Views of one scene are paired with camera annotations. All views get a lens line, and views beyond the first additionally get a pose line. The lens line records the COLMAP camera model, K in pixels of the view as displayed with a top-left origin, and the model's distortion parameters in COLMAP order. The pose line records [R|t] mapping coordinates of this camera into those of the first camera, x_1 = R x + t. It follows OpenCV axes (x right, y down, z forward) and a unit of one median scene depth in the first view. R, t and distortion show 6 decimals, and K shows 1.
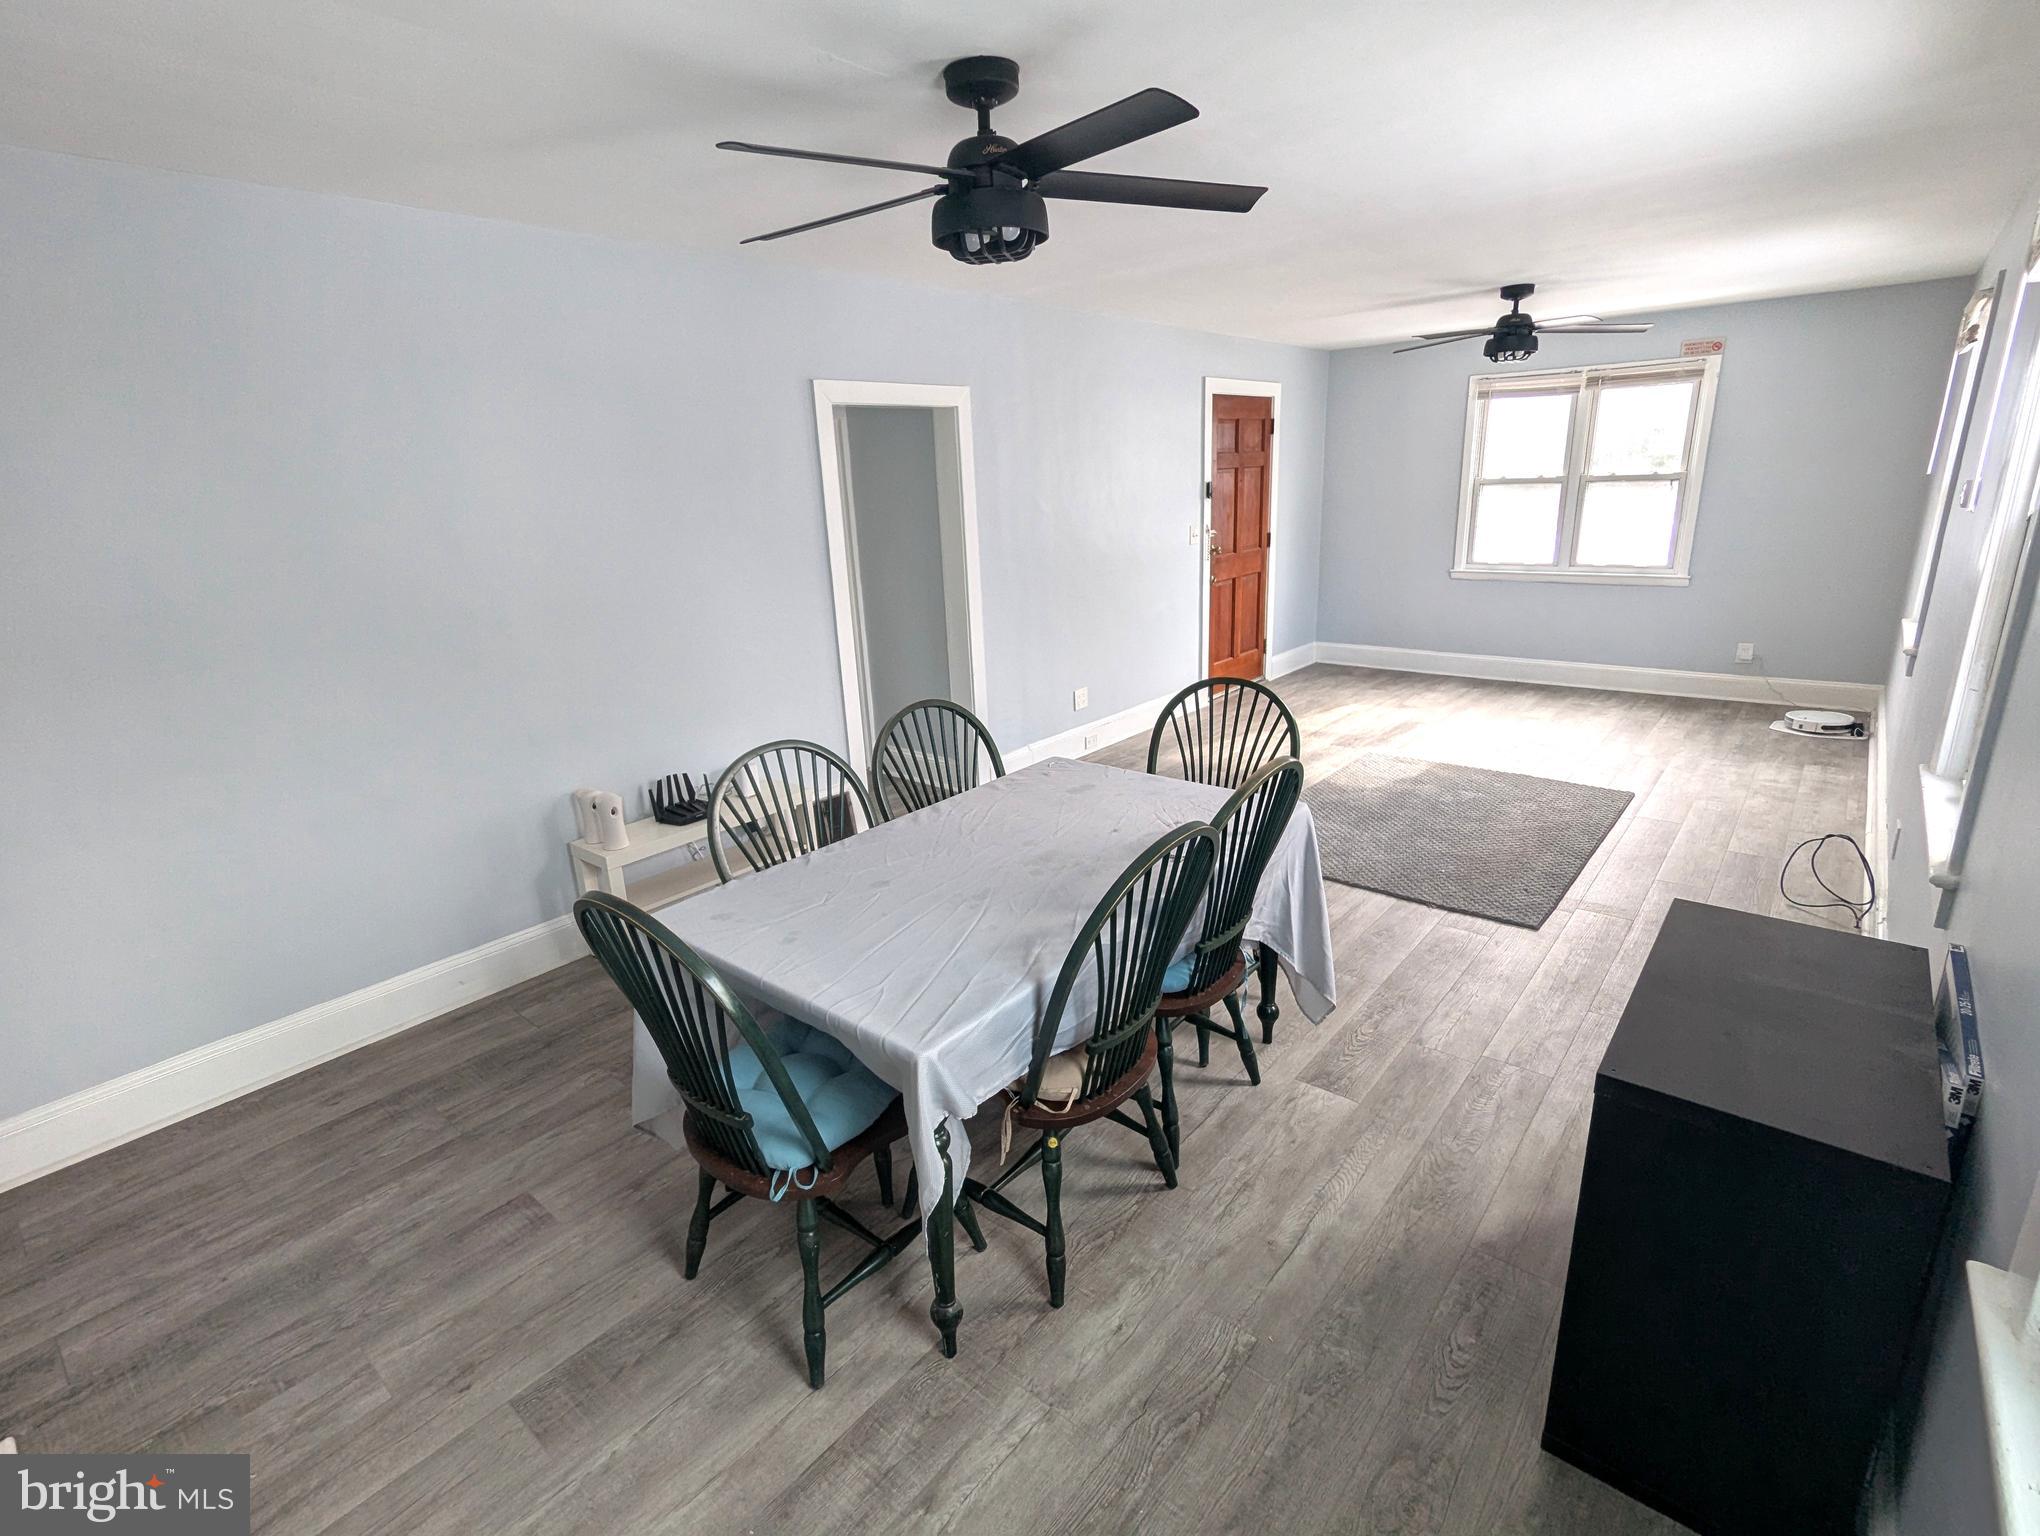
lens RADIAL K [[968.6, 0, 1020.0], [0, 968.6, 768.0], [0, 0, 1]] dist [0.003677, -0.000186]
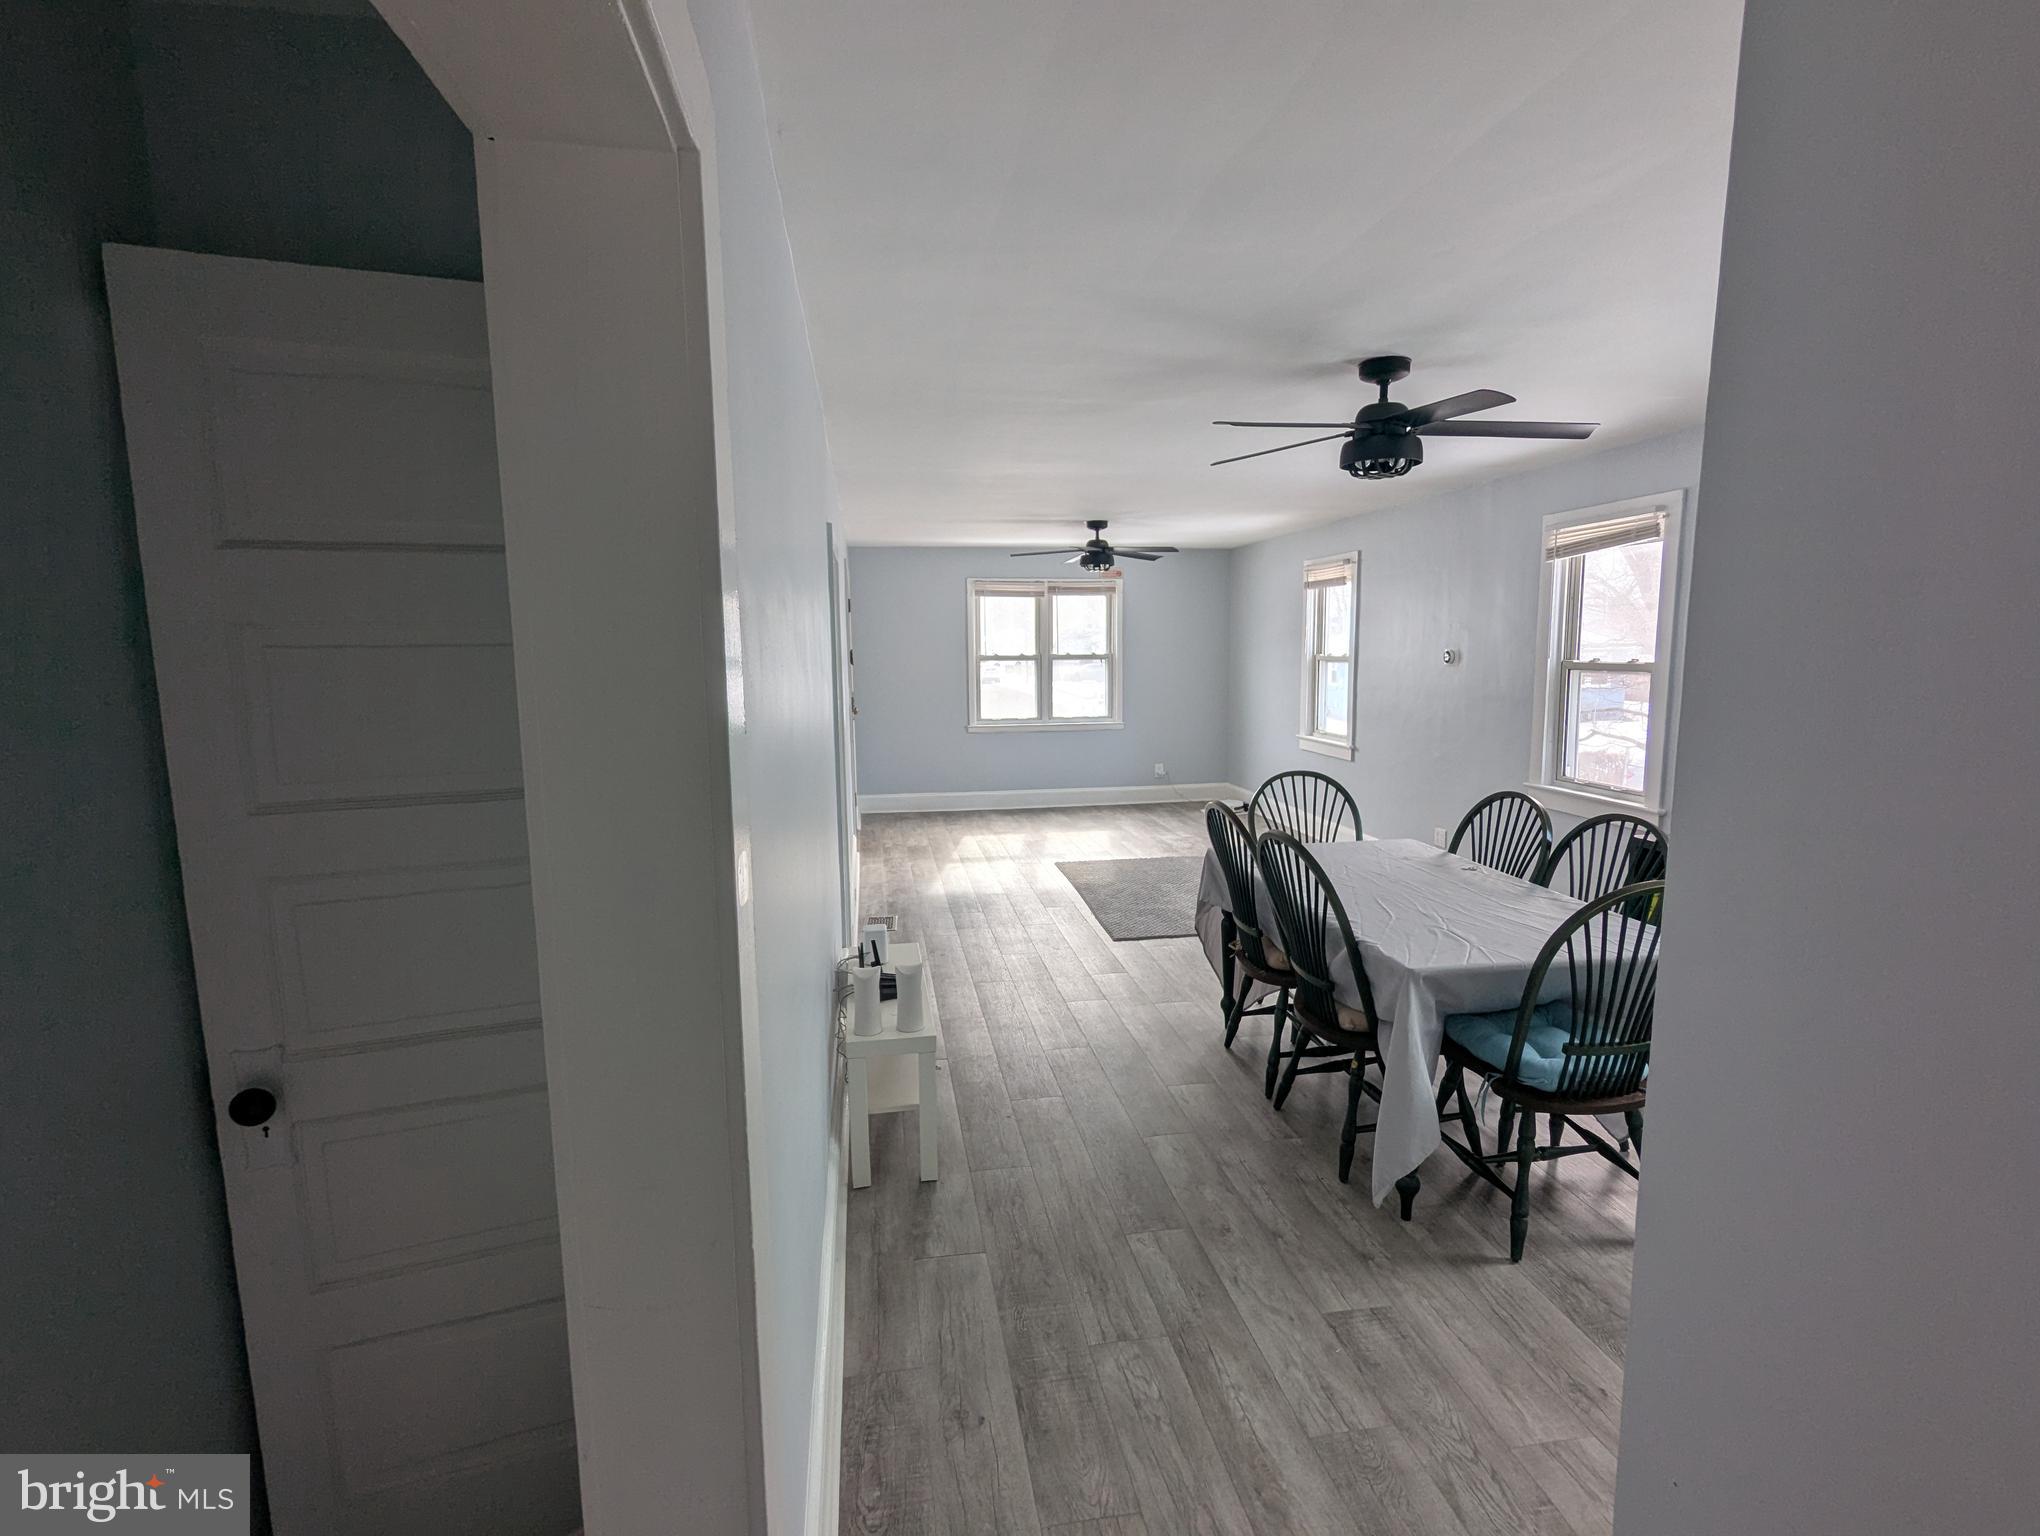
lens RADIAL K [[968.6, 0, 1020.0], [0, 968.6, 768.0], [0, 0, 1]] dist [0.003677, -0.000186]
pose [[0.657306, -0.060850, 0.751163, -0.518667], [0.203056, 0.974173, -0.098769, -0.018731], [-0.725753, 0.217450, 0.652686, 0.180031]]
